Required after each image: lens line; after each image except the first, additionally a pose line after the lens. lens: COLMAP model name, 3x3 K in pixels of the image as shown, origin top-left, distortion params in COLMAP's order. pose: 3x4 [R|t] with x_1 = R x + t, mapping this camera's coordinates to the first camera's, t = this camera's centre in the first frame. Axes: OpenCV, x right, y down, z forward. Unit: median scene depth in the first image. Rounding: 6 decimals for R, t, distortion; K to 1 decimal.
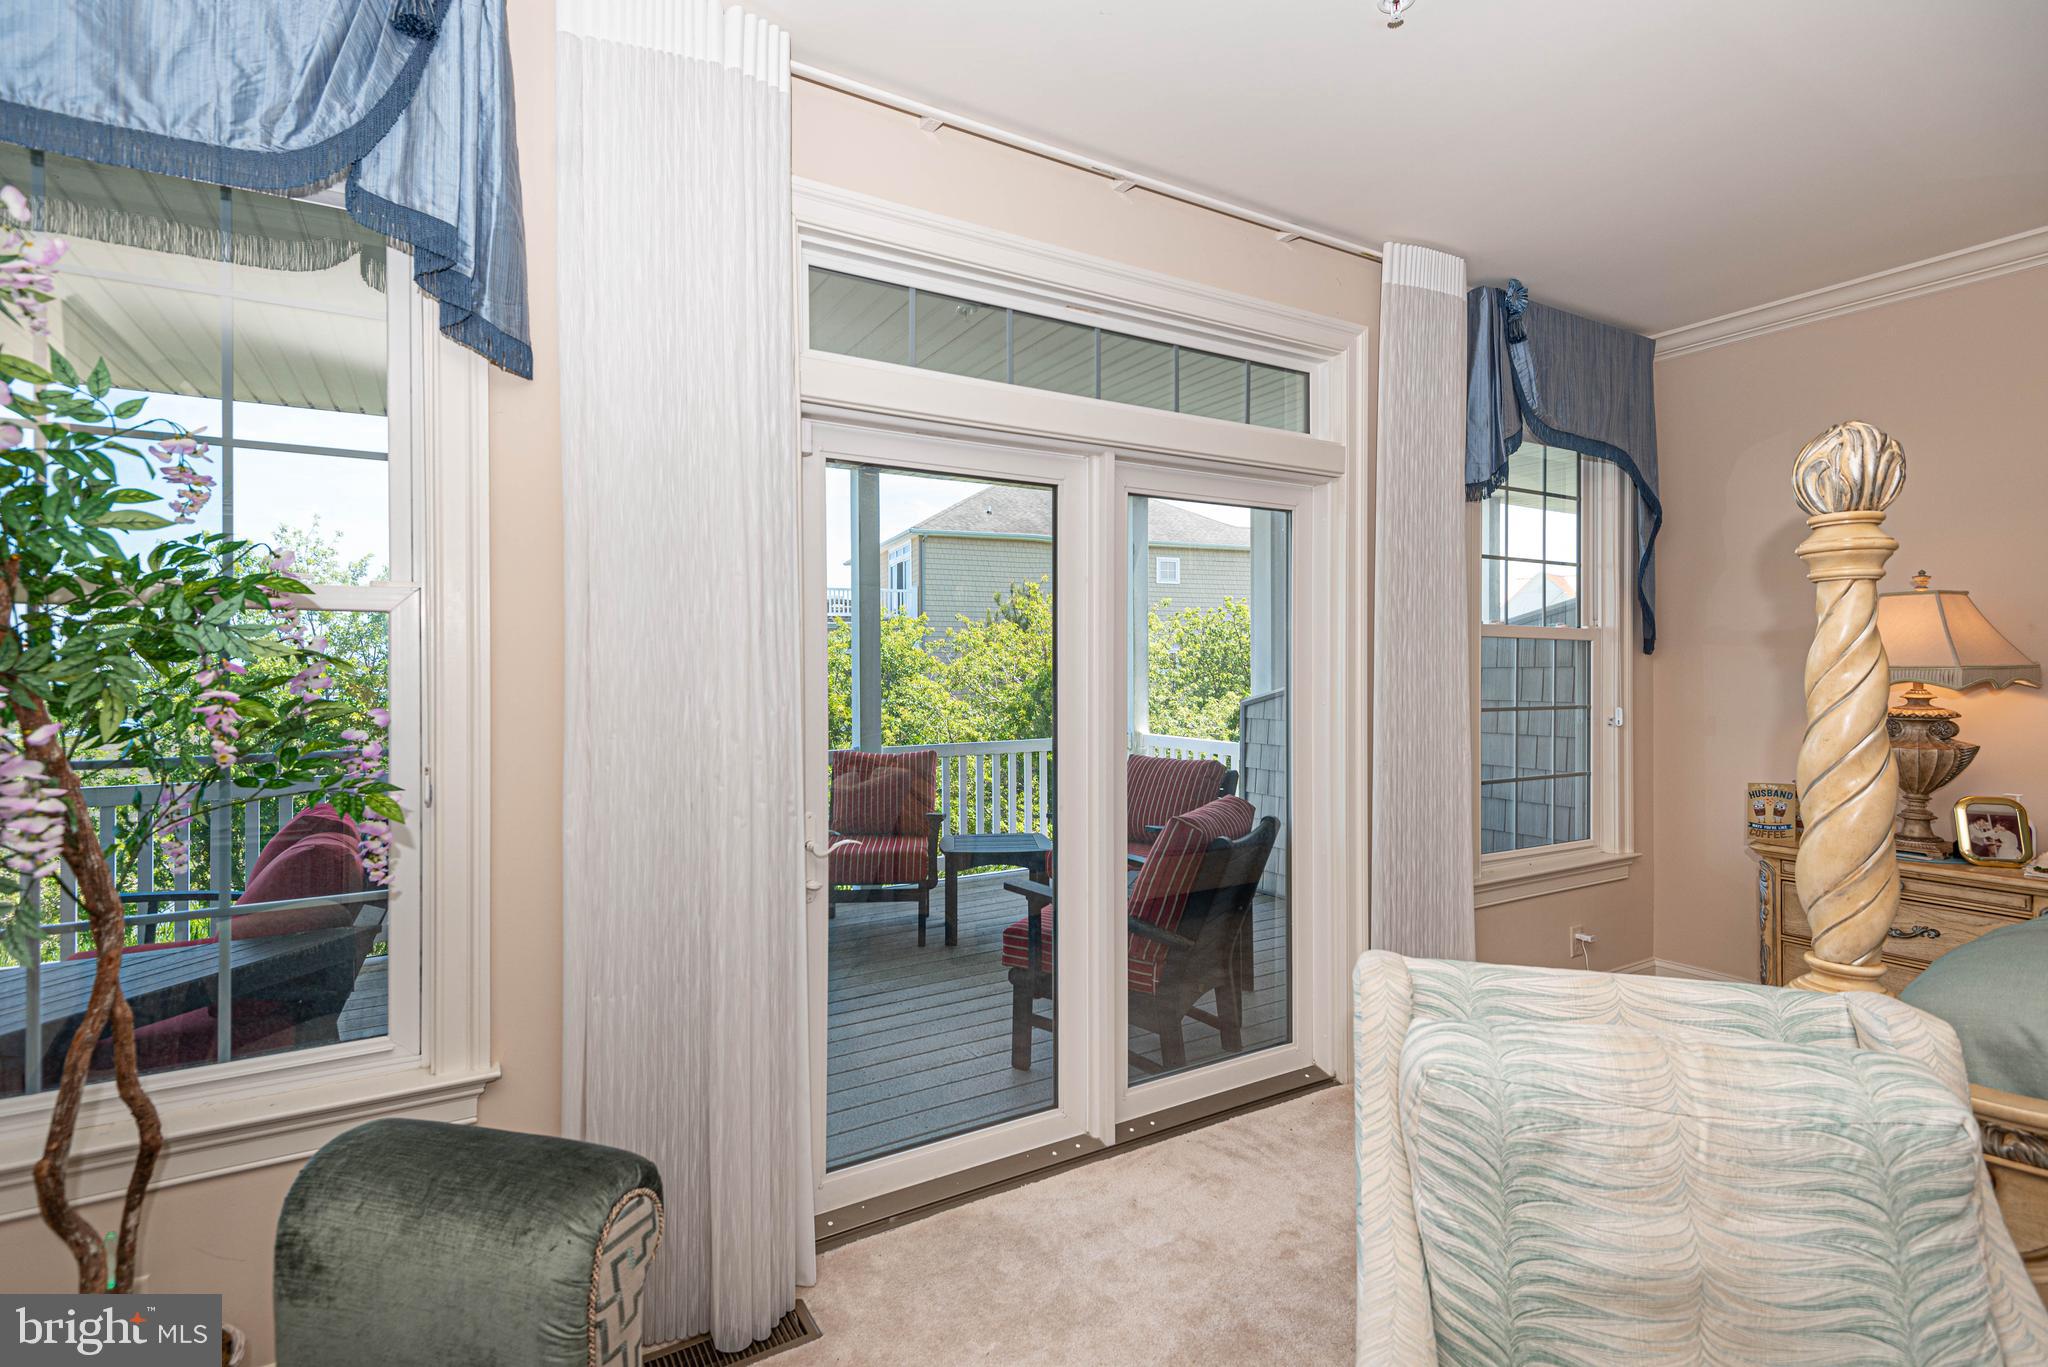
lens RADIAL K [[941.7, 0, 1013.4], [0, 941.7, 672.5], [0, 0, 1]] dist [0.014028, -0.007460]
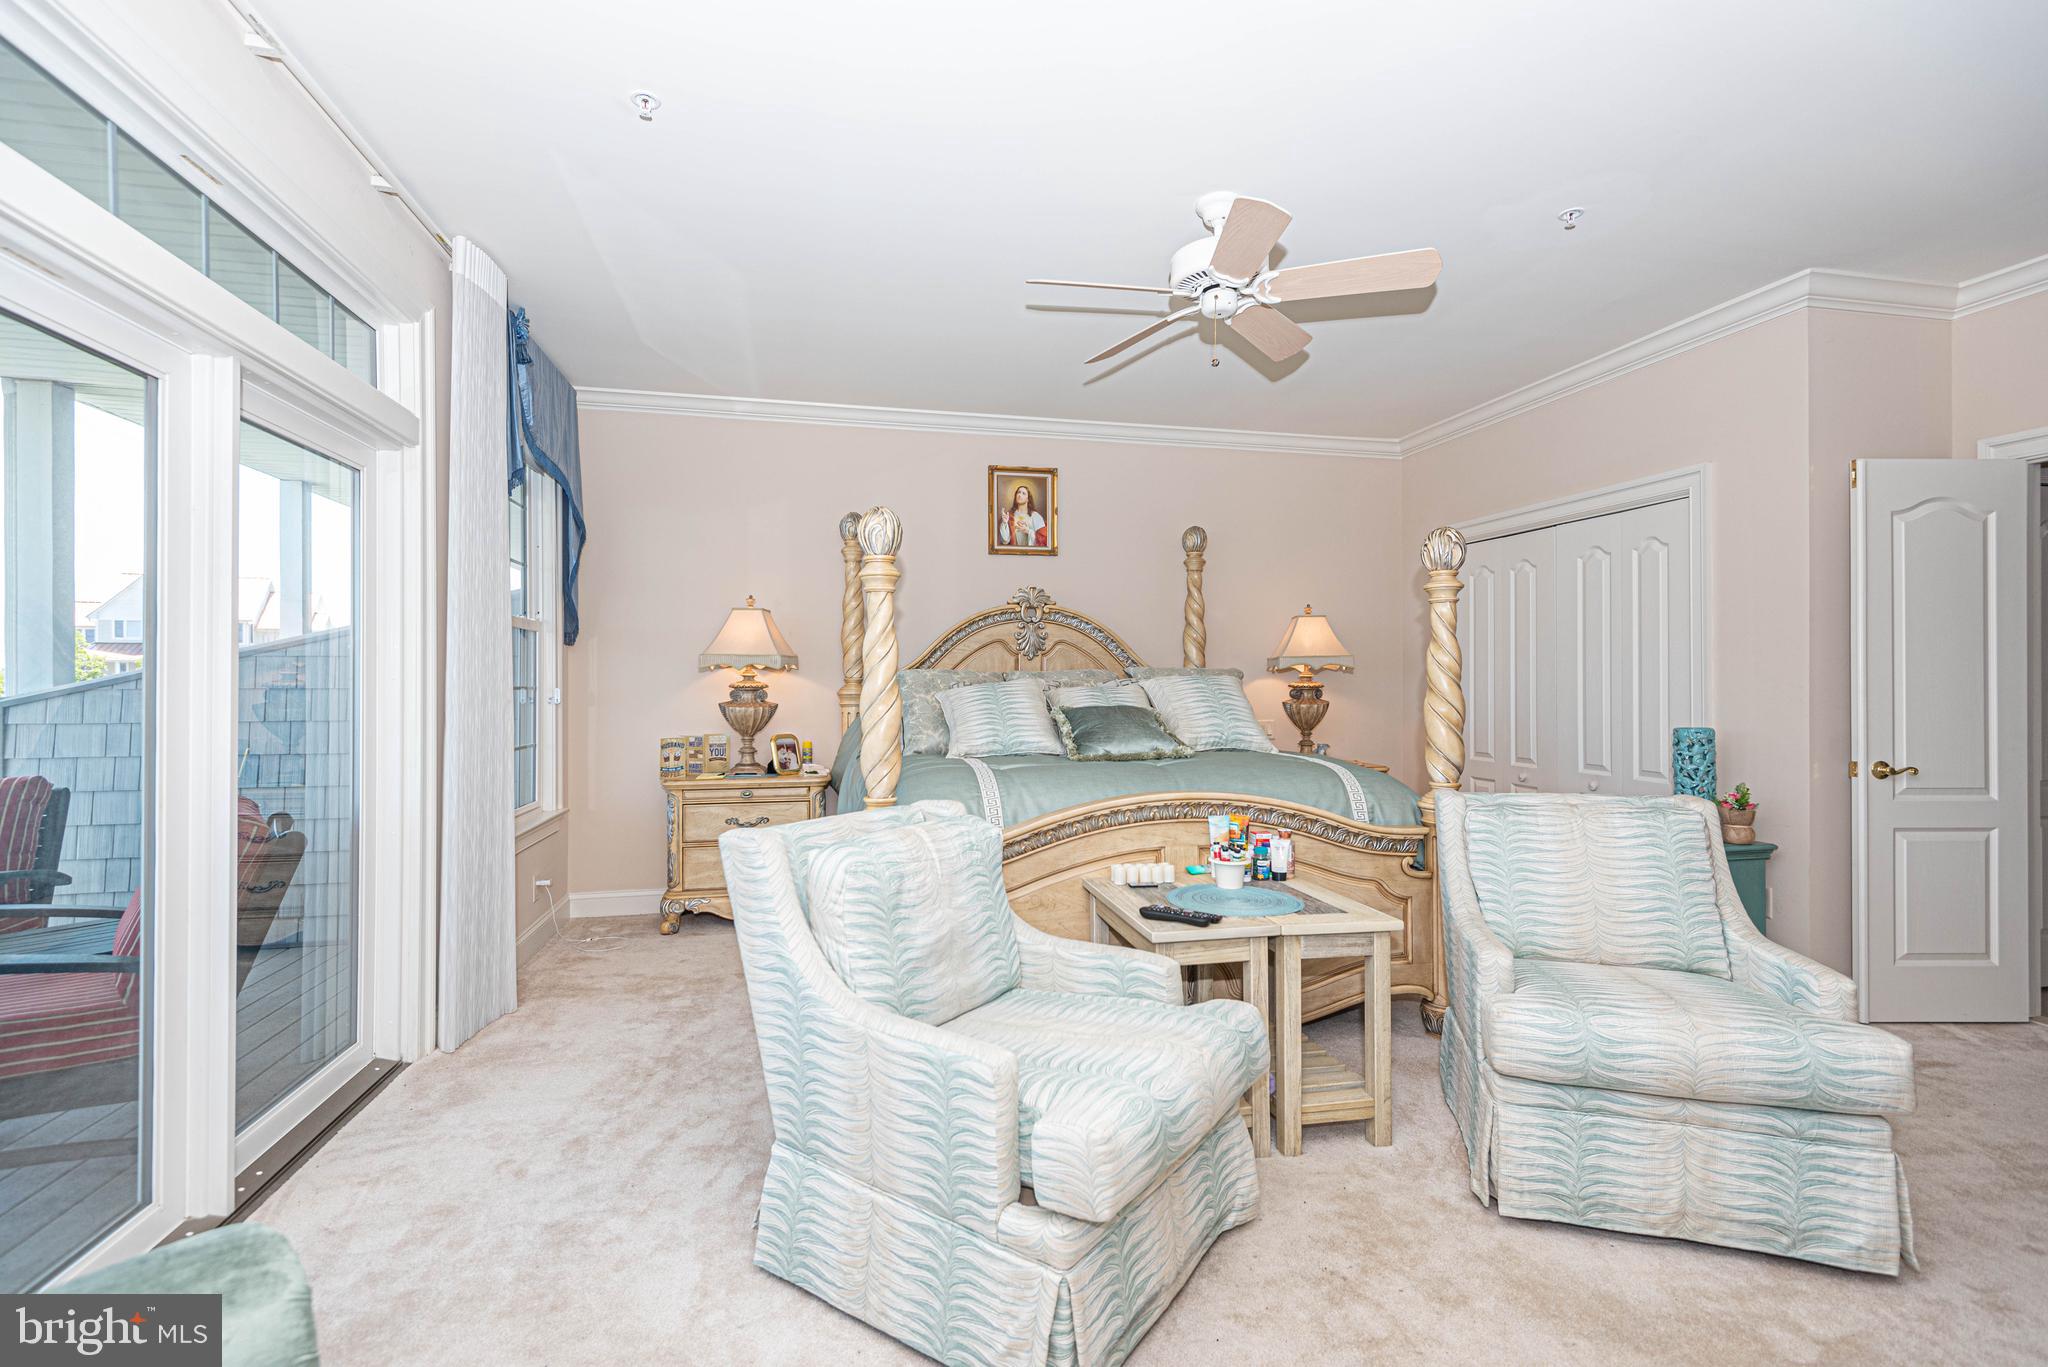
lens RADIAL K [[941.7, 0, 1019.9], [0, 941.7, 671.9], [0, 0, 1]] dist [0.014028, -0.007460]
pose [[0.303886, 0.012821, 0.952622, -0.443652], [0.001539, 0.999902, -0.013949, 0.047130], [-0.952707, 0.005705, 0.303836, 0.101737]]
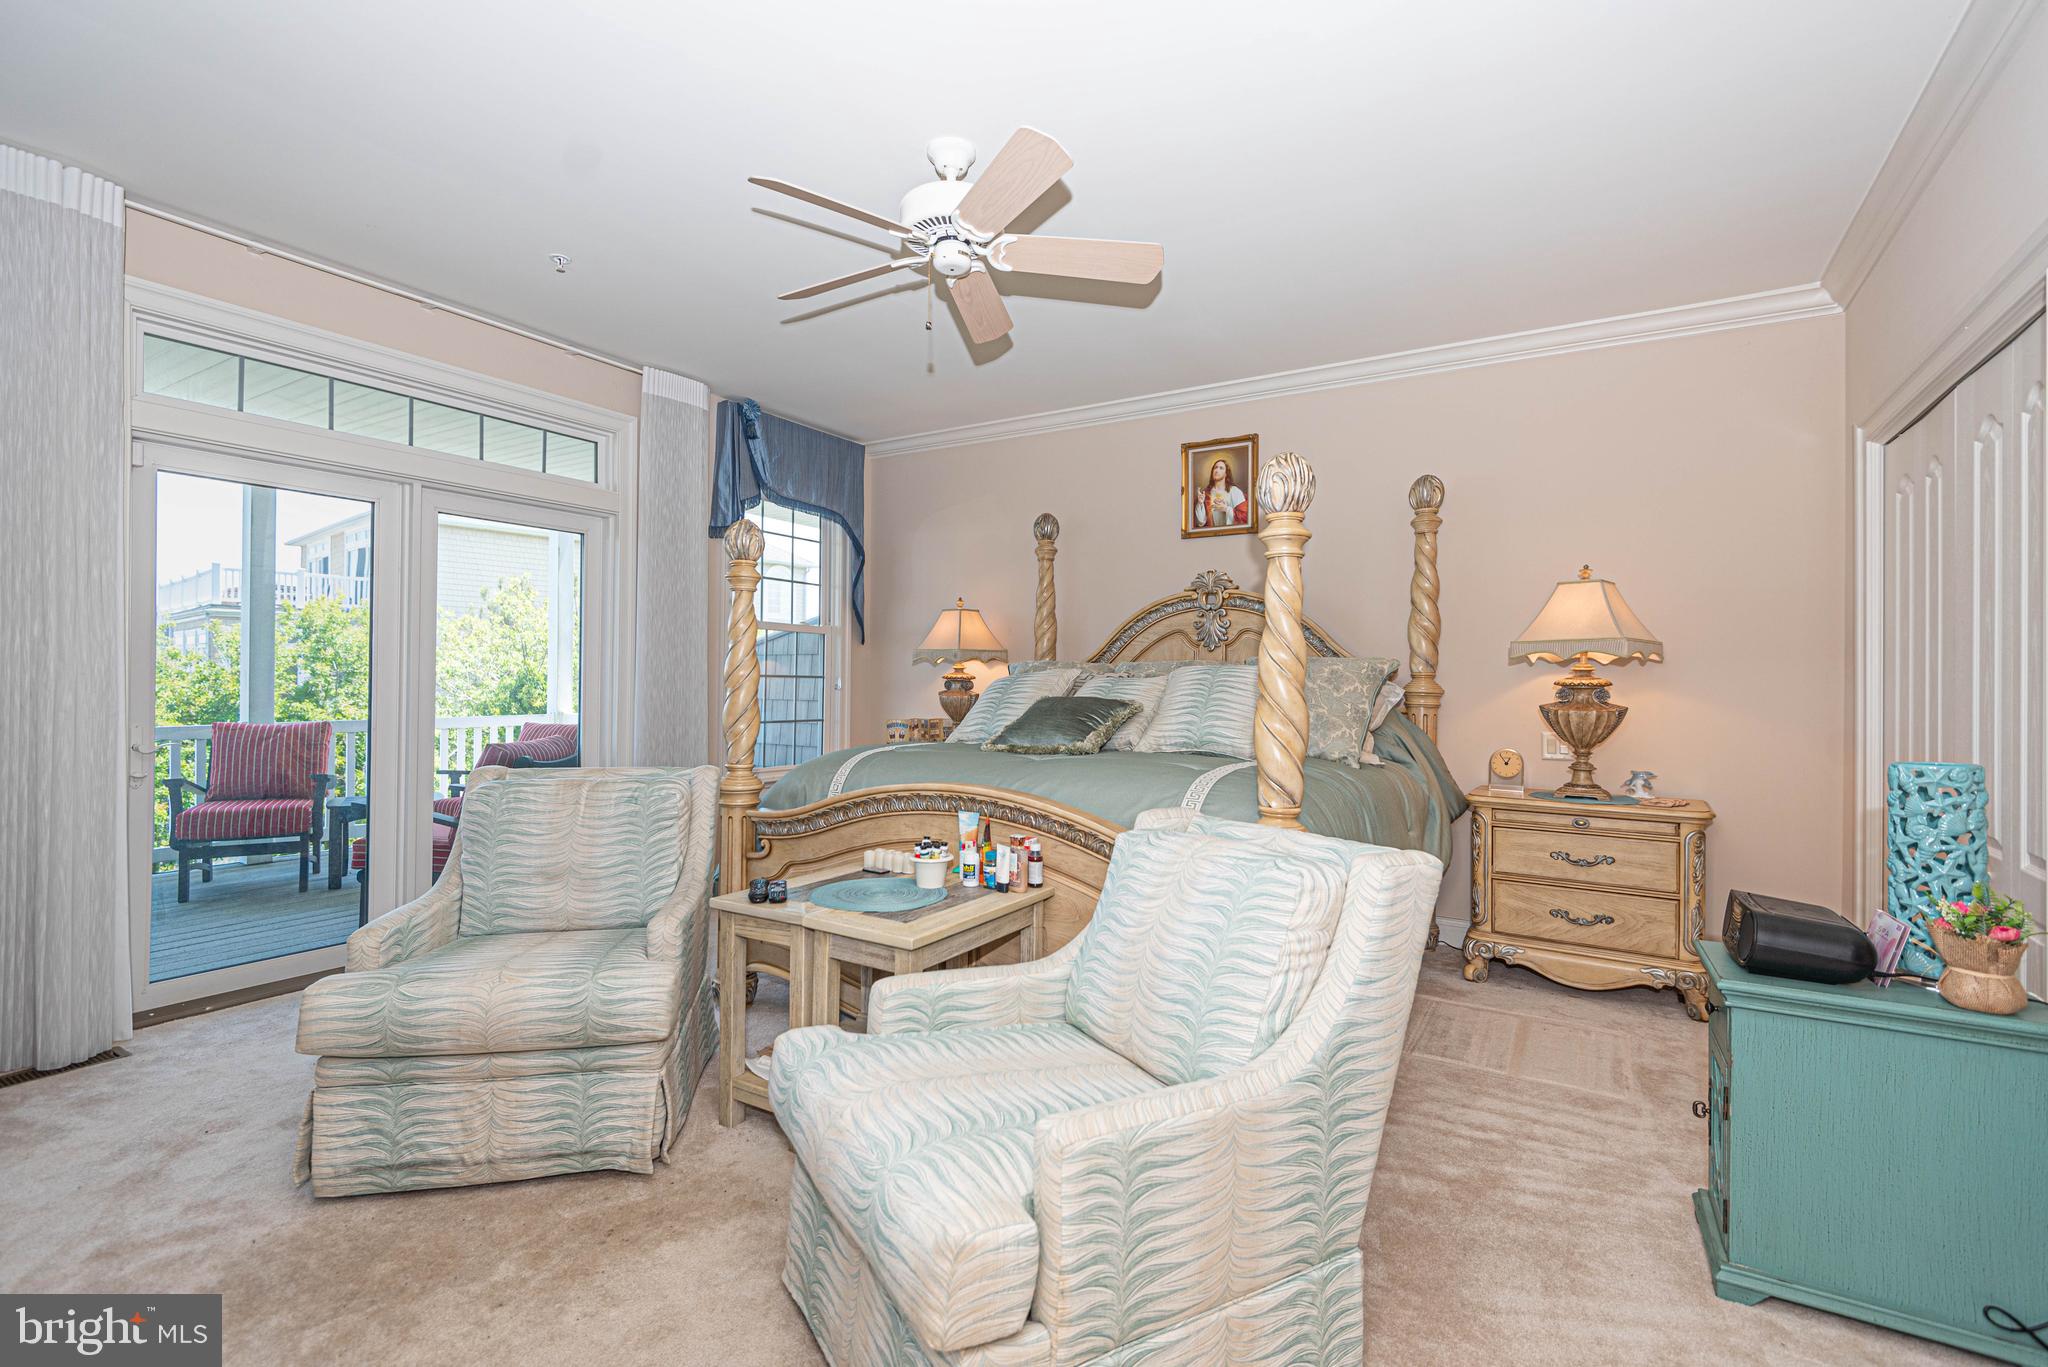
lens RADIAL K [[941.7, 0, 1003.7], [0, 941.7, 678.3], [0, 0, 1]] dist [0.014028, -0.007460]
pose [[0.891631, 0.015428, 0.452500, 0.243938], [-0.013738, 0.999881, -0.007021, 0.062521], [-0.452555, 0.000043, 0.891737, -0.693481]]
